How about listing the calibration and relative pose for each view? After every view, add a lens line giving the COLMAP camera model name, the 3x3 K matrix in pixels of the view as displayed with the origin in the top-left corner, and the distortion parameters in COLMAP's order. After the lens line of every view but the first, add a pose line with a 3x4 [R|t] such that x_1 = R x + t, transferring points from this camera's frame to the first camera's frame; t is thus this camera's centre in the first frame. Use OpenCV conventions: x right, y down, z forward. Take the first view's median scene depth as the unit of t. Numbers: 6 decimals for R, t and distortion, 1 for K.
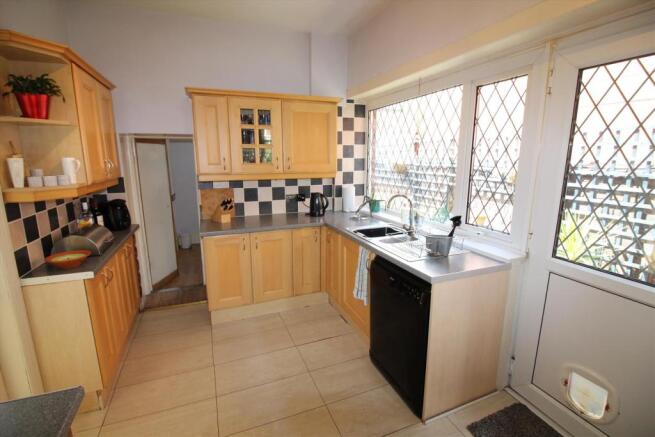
lens RADIAL K [[304.3, 0, 324.1], [0, 304.3, 219.1], [0, 0, 1]] dist [-0.013798, -0.000349]
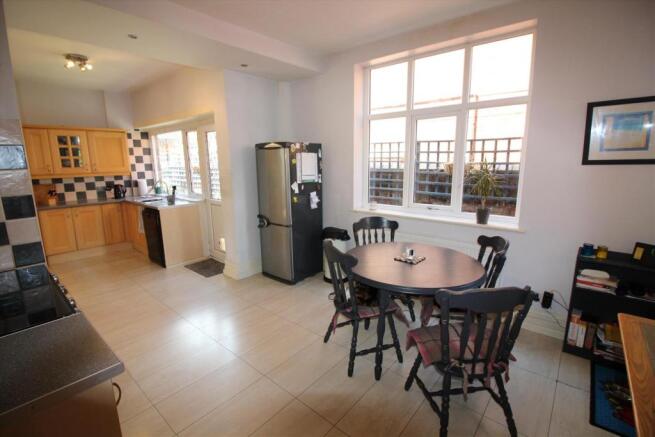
lens RADIAL K [[310.3, 0, 327.5], [0, 310.3, 218.5], [0, 0, 1]] dist [-0.019101, -0.000433]
pose [[0.885632, -0.094439, 0.454684, 0.217797], [0.103535, 0.994614, 0.004920, 0.218797], [-0.452700, 0.042718, 0.890639, -1.057034]]
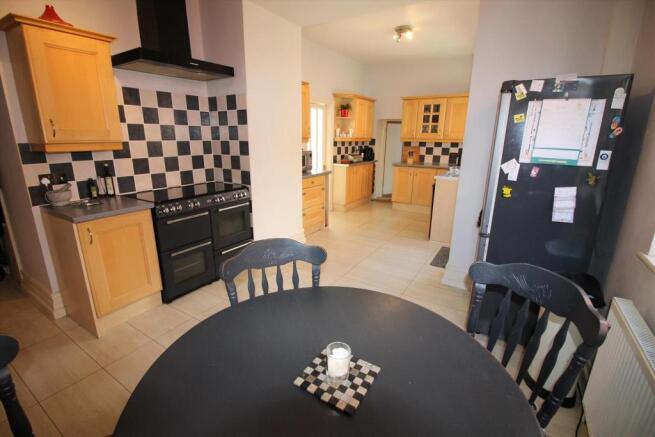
lens RADIAL K [[304.3, 0, 324.1], [0, 304.3, 219.1], [0, 0, 1]] dist [-0.013798, -0.000349]
pose [[0.581654, 0.221057, -0.782823, 0.941714], [-0.172133, 0.974021, 0.147151, 0.165898], [0.795015, 0.049158, 0.604595, -0.613251]]
